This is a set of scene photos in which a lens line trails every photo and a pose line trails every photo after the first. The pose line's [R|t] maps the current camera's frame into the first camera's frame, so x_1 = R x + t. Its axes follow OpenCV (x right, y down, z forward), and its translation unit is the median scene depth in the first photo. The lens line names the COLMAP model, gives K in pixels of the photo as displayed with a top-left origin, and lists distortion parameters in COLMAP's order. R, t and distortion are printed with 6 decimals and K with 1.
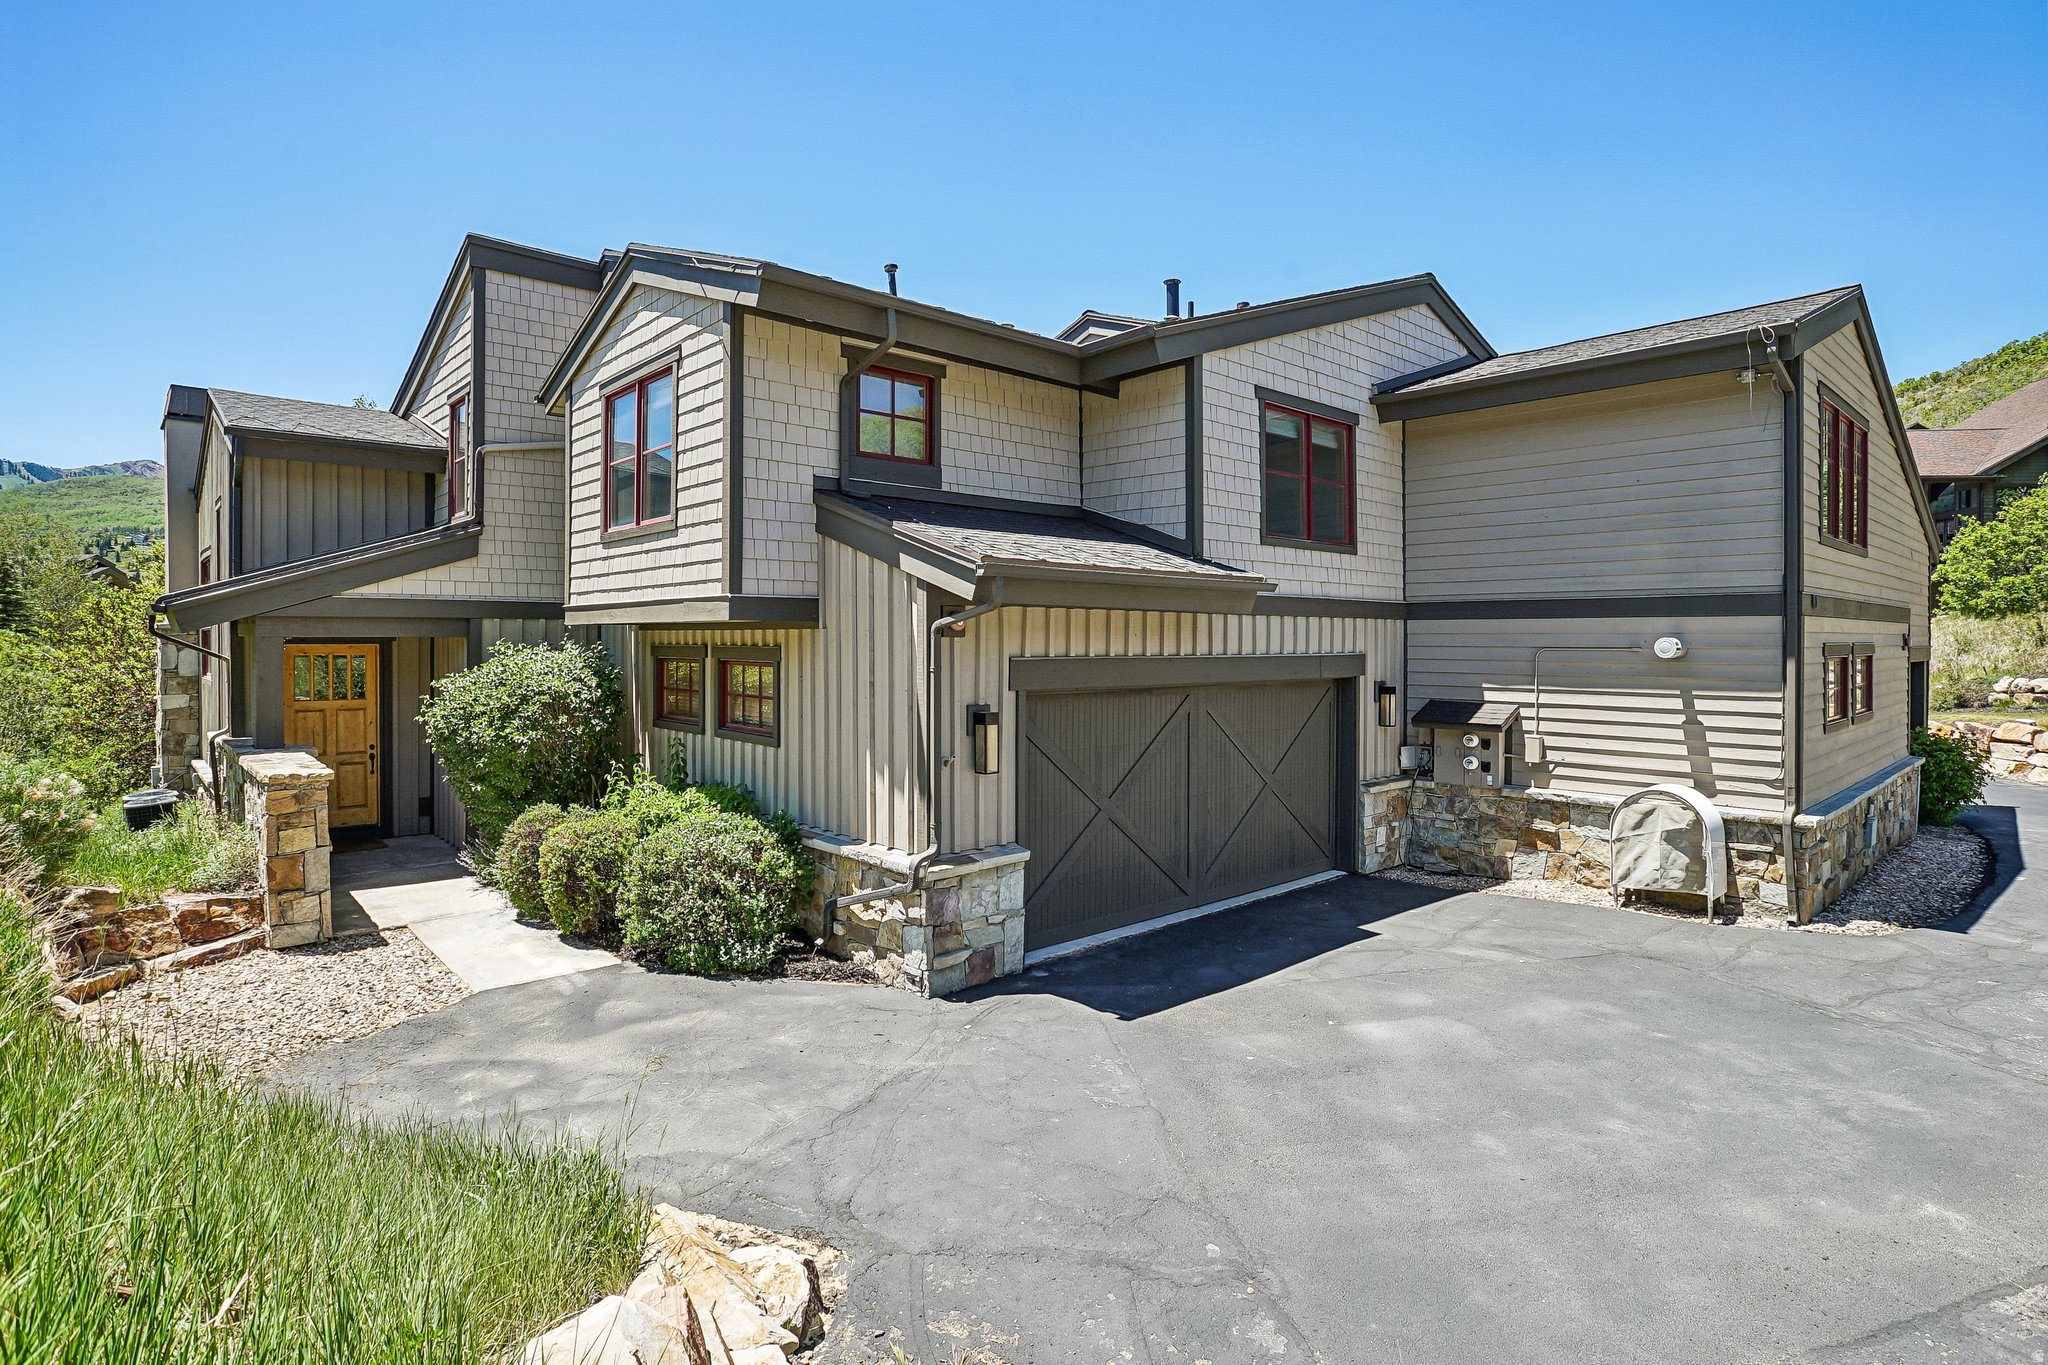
lens RADIAL K [[1021.4, 0, 1030.0], [0, 1021.4, 641.4], [0, 0, 1]] dist [-0.024241, 0.000185]
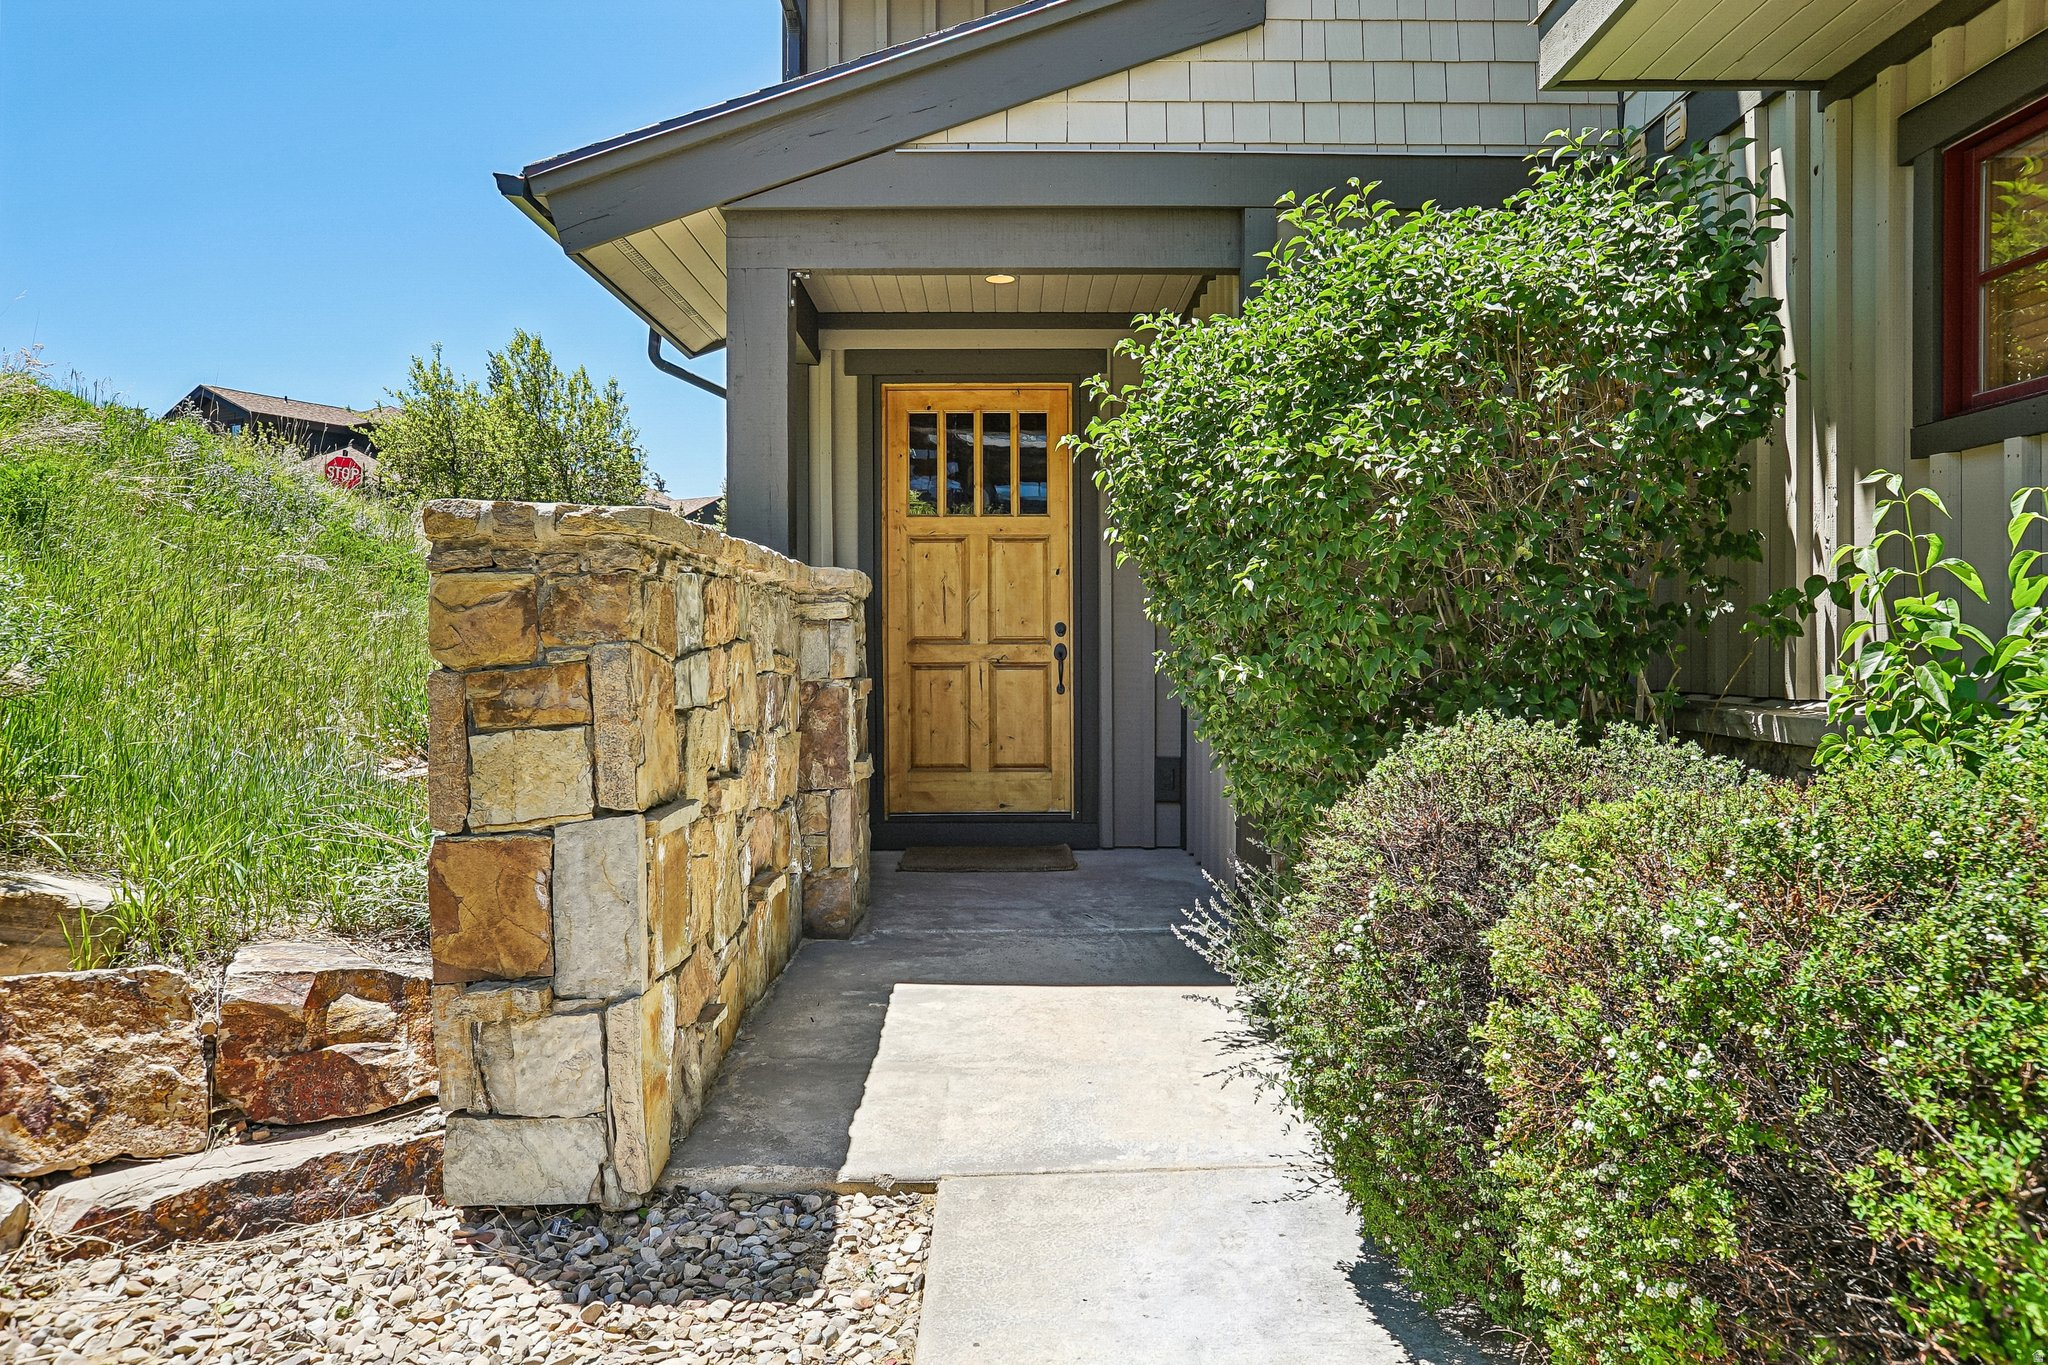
lens RADIAL K [[1401.9, 0, 1028.6], [0, 1401.9, 641.2], [0, 0, 1]] dist [-0.000660, 0.002598]
pose [[0.751545, -0.006768, -0.659647, -0.364953], [0.006284, 0.999975, -0.003100, 0.147476], [0.659652, -0.001815, 0.751569, 0.732155]]
